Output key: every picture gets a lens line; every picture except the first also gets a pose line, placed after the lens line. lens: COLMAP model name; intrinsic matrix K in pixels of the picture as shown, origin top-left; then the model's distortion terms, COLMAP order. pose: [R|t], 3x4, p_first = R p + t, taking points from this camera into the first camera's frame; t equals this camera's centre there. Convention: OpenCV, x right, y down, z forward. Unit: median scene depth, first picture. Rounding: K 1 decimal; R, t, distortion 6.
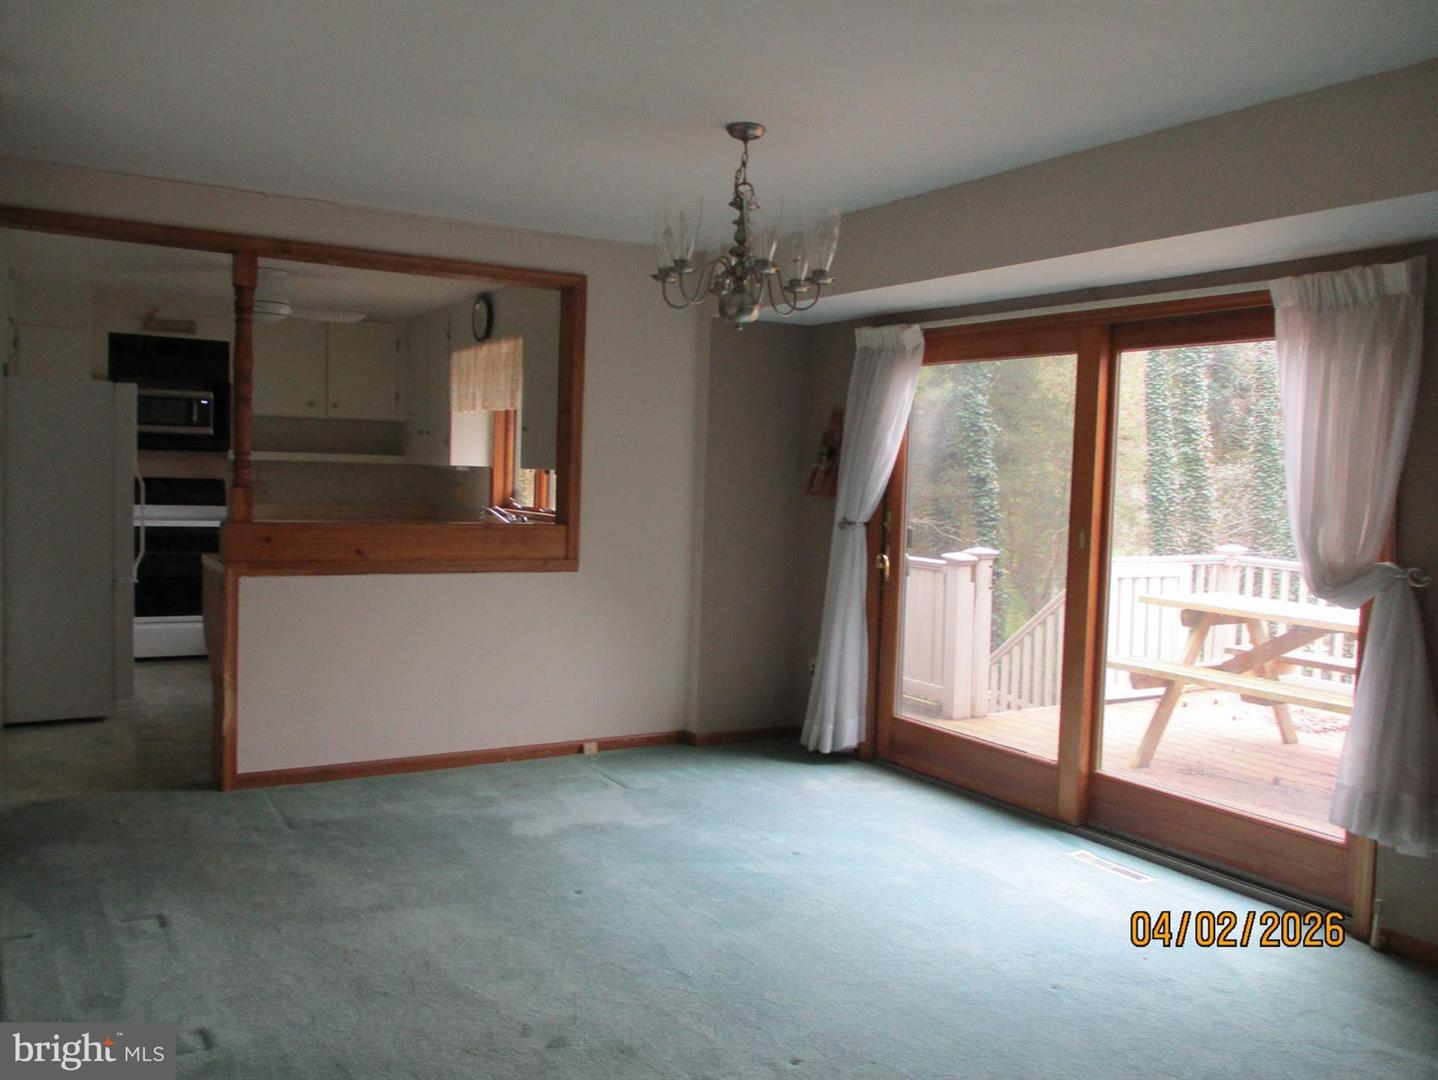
lens RADIAL K [[1192.6, 0, 716.5], [0, 1192.6, 534.2], [0, 0, 1]] dist [-0.037440, 0.010967]
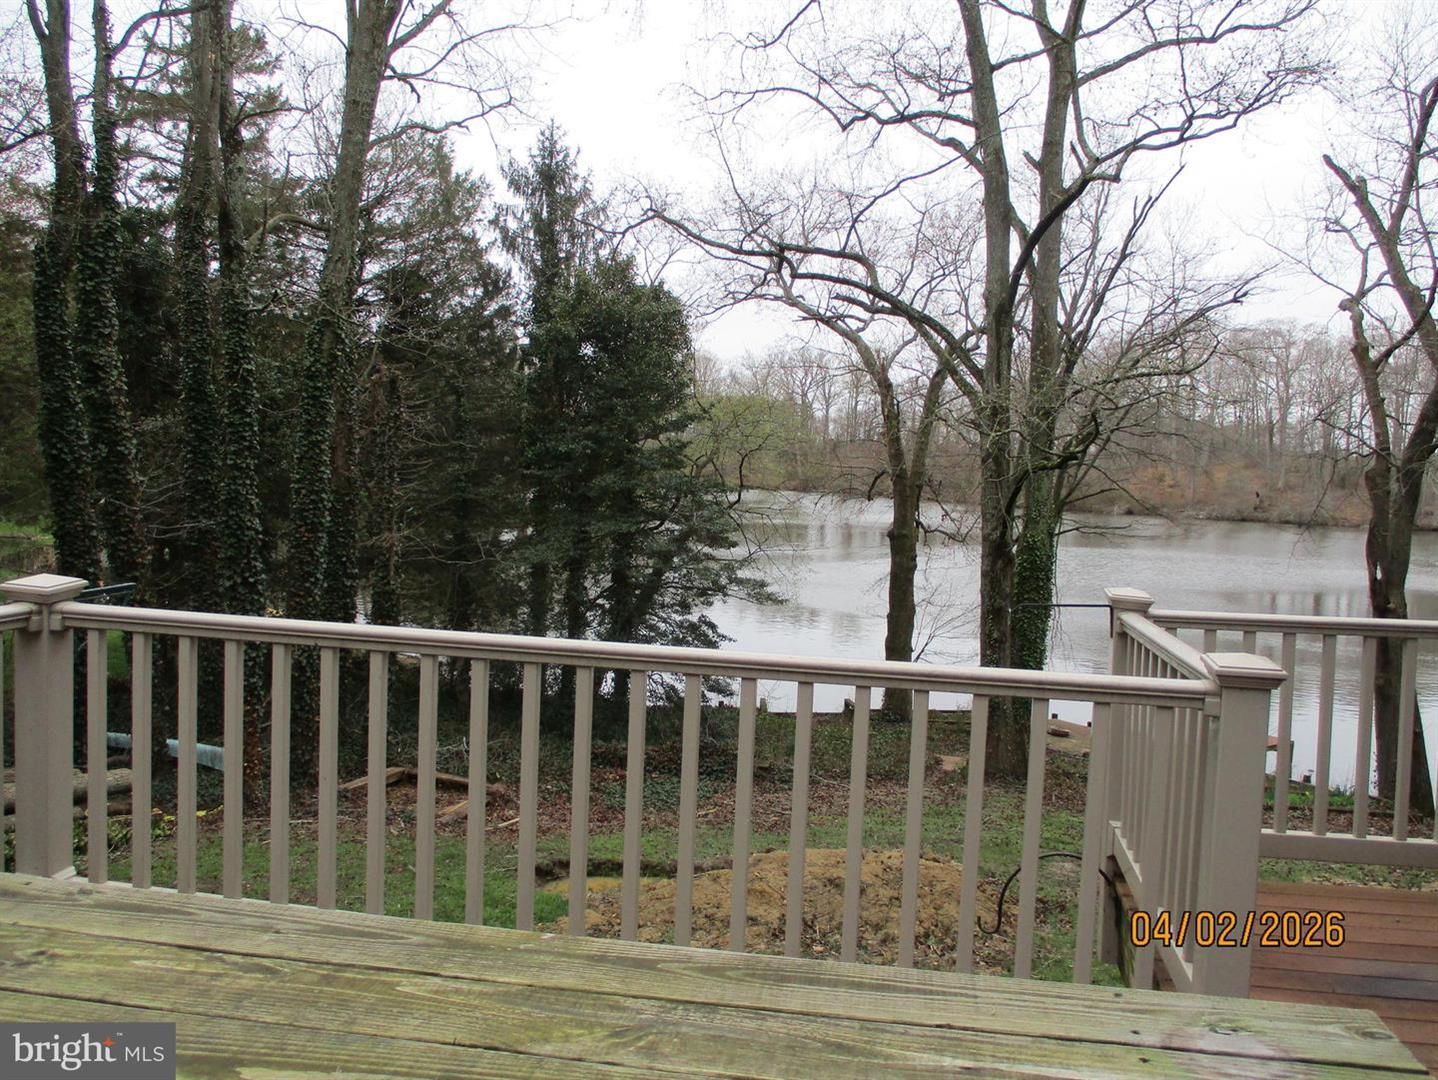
lens RADIAL K [[1192.6, 0, 716.5], [0, 1192.6, 534.2], [0, 0, 1]] dist [-0.037440, 0.010967]
pose [[0.671315, -0.055233, 0.739111, 0.447905], [0.029681, 0.998423, 0.047652, -0.023334], [-0.740577, -0.010052, 0.671896, 0.874985]]
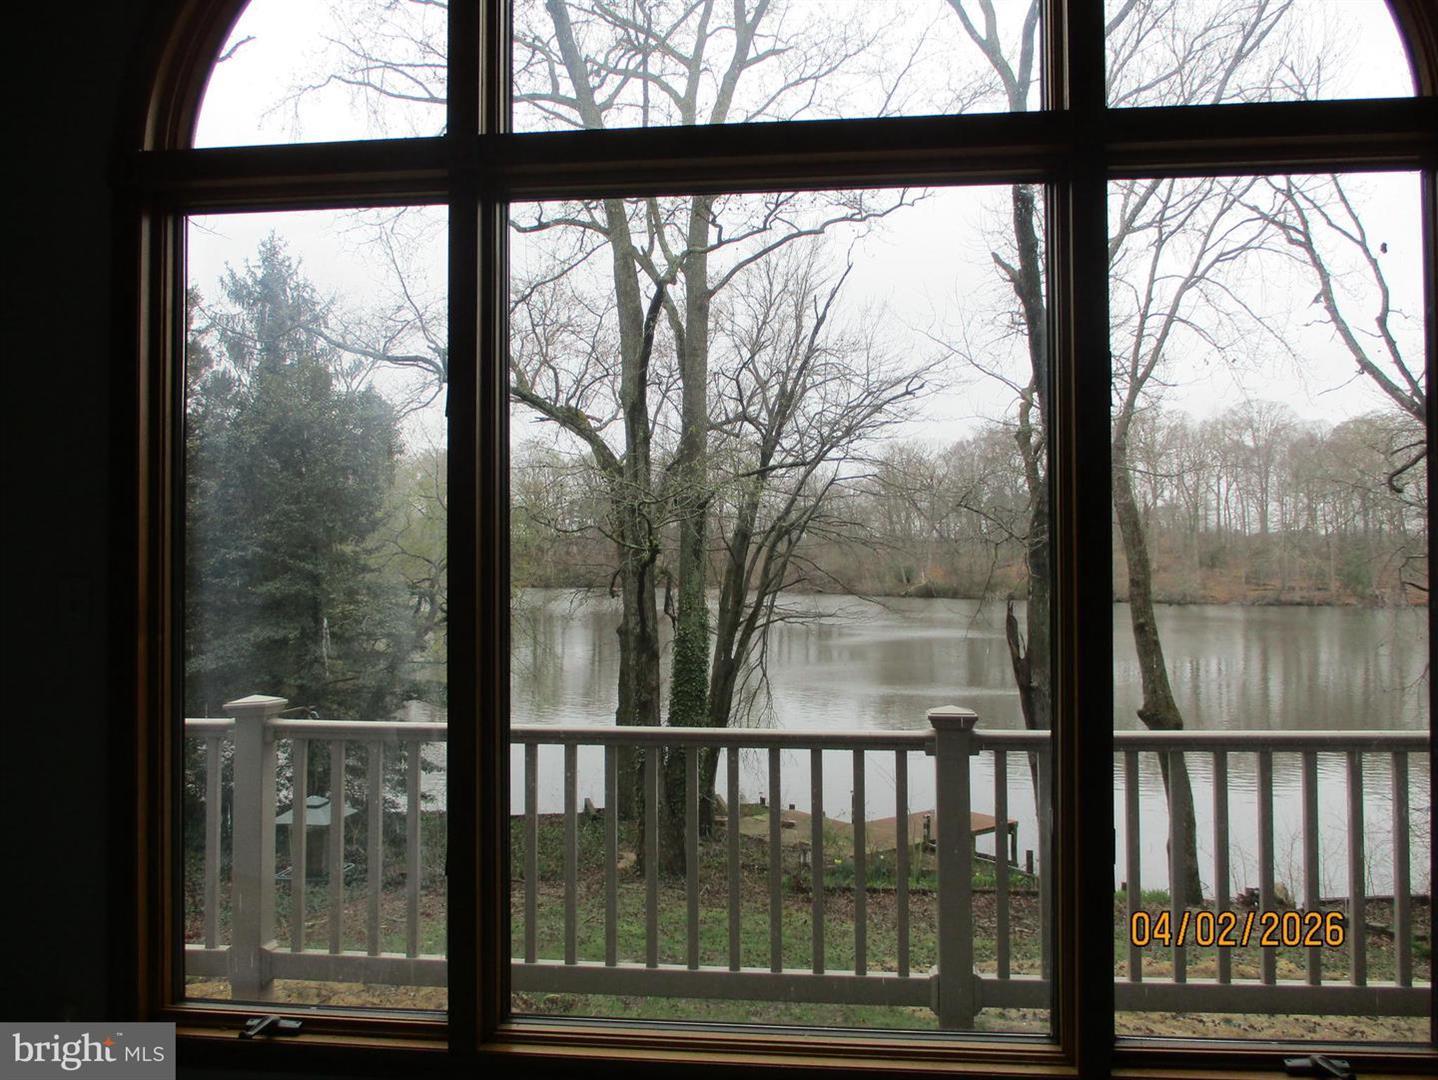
lens RADIAL K [[1192.6, 0, 716.5], [0, 1192.6, 534.2], [0, 0, 1]] dist [-0.037440, 0.010967]
pose [[0.616411, -0.013741, 0.787305, 1.023997], [0.061100, 0.997668, -0.030424, 0.016654], [-0.785051, 0.066858, 0.615813, 0.146651]]
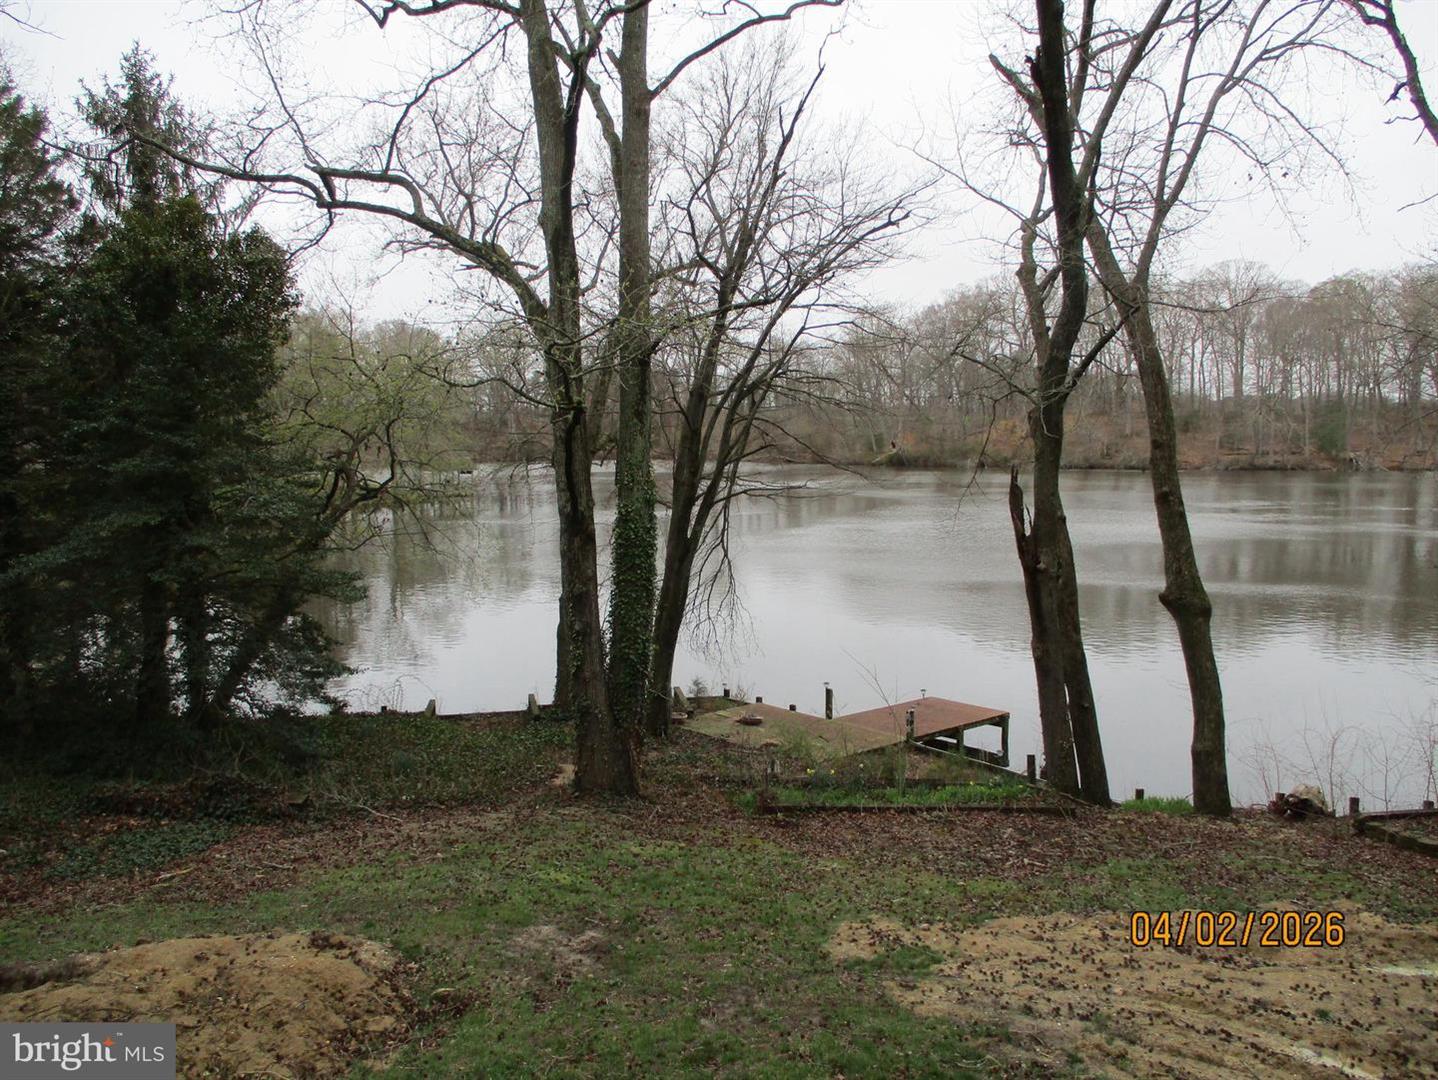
lens RADIAL K [[1192.6, 0, 716.5], [0, 1192.6, 534.2], [0, 0, 1]] dist [-0.037440, 0.010967]
pose [[0.595059, -0.107616, 0.796445, 1.617226], [0.074198, 0.994118, 0.078890, 0.039290], [-0.800250, 0.012150, 0.599543, 0.533216]]
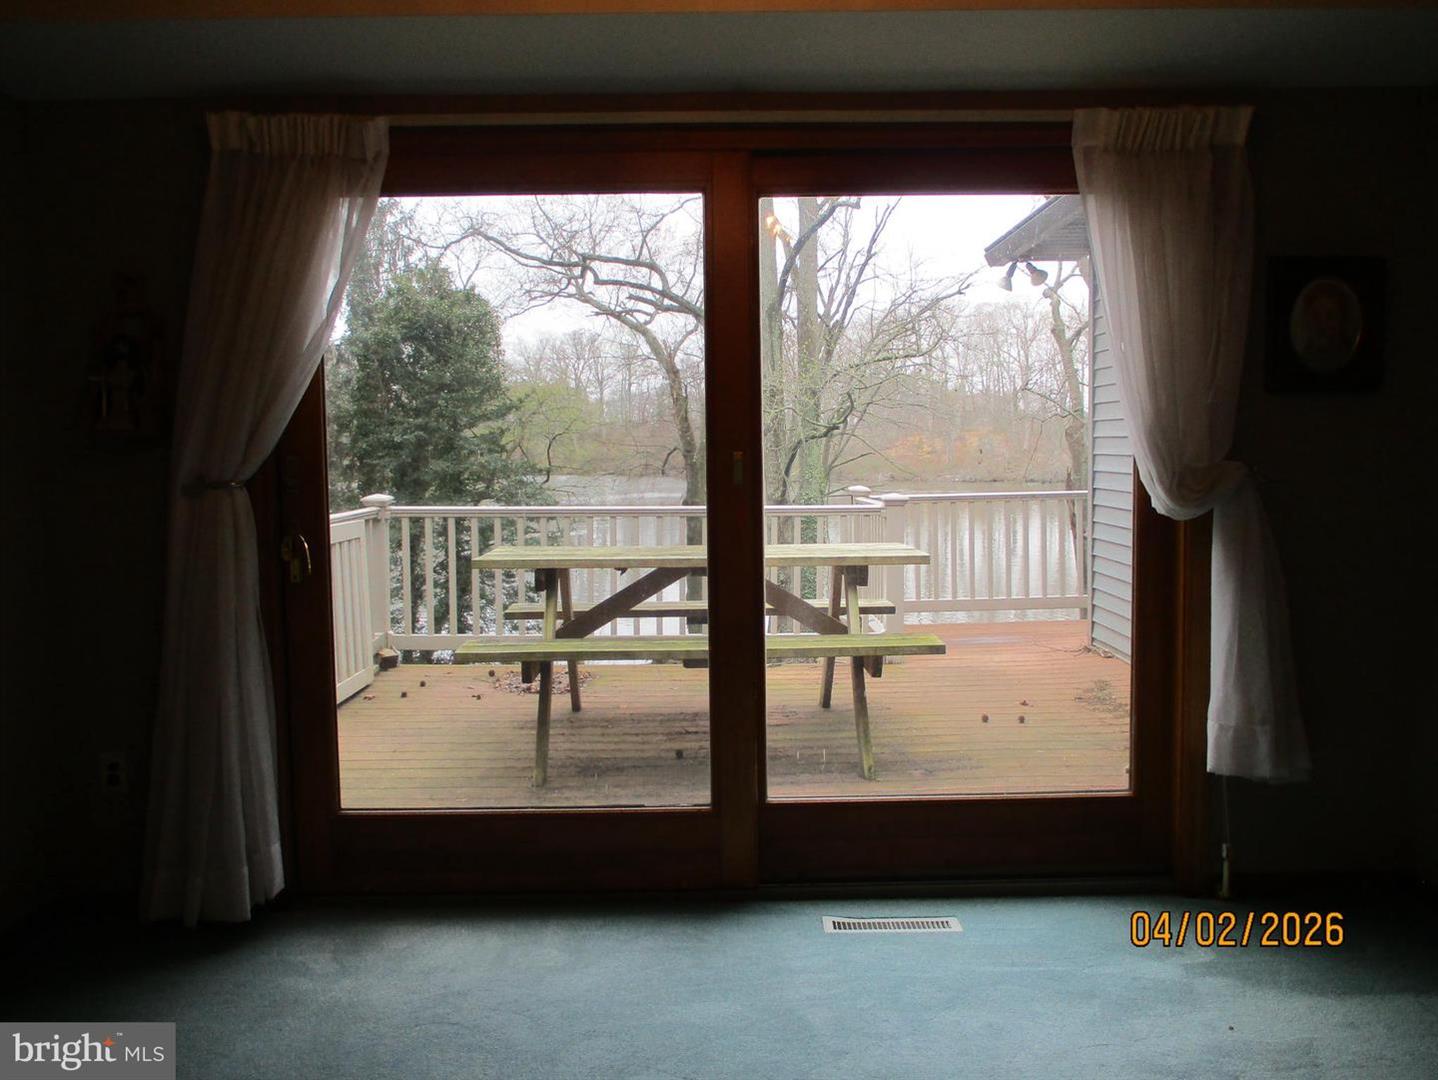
lens RADIAL K [[1192.6, 0, 716.5], [0, 1192.6, 534.2], [0, 0, 1]] dist [-0.037440, 0.010967]
pose [[0.519592, -0.100405, 0.848494, -0.227653], [0.075234, 0.994590, 0.071622, -0.007541], [-0.851095, 0.026621, 0.524336, 0.539755]]
